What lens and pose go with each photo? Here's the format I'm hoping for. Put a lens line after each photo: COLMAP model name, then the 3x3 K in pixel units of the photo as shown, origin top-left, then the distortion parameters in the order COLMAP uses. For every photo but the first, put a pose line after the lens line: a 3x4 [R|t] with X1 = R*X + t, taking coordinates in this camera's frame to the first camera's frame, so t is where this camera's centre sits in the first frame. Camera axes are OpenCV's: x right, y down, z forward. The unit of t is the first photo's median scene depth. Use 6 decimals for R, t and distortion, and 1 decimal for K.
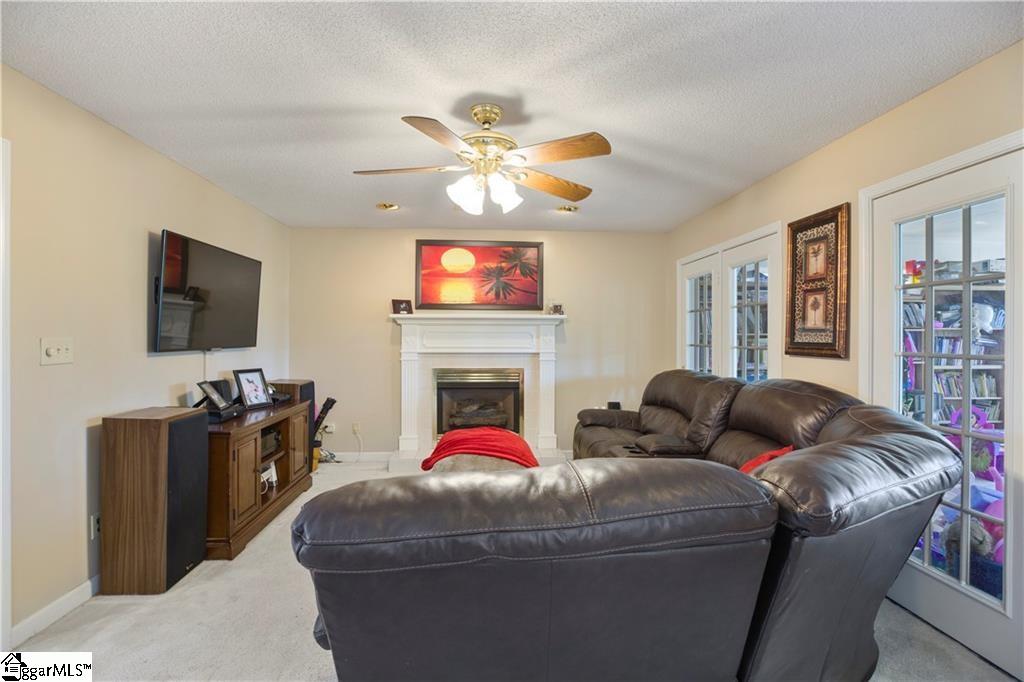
lens RADIAL K [[491.1, 0, 509.8], [0, 491.1, 333.1], [0, 0, 1]] dist [-0.013855, 0.000114]
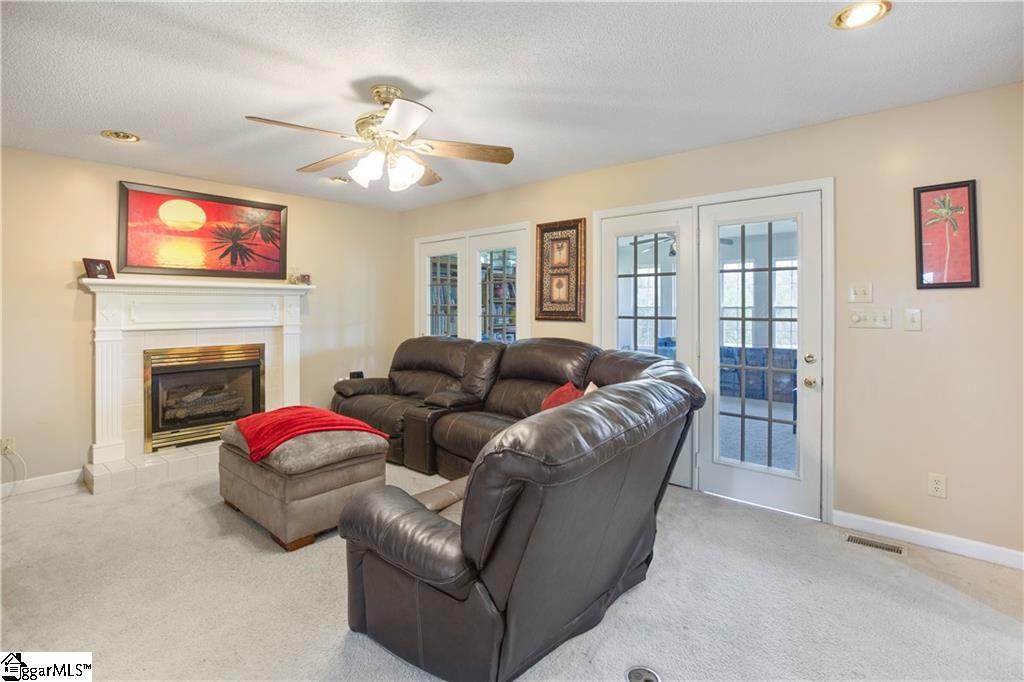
lens RADIAL K [[505.5, 0, 513.1], [0, 505.5, 302.8], [0, 0, 1]] dist [-0.000538, 0.000208]
pose [[0.714145, 0.001339, 0.699997, -0.317674], [0.000128, 0.999998, -0.002043, -0.000876], [-0.699998, 0.001549, 0.714143, 0.022292]]
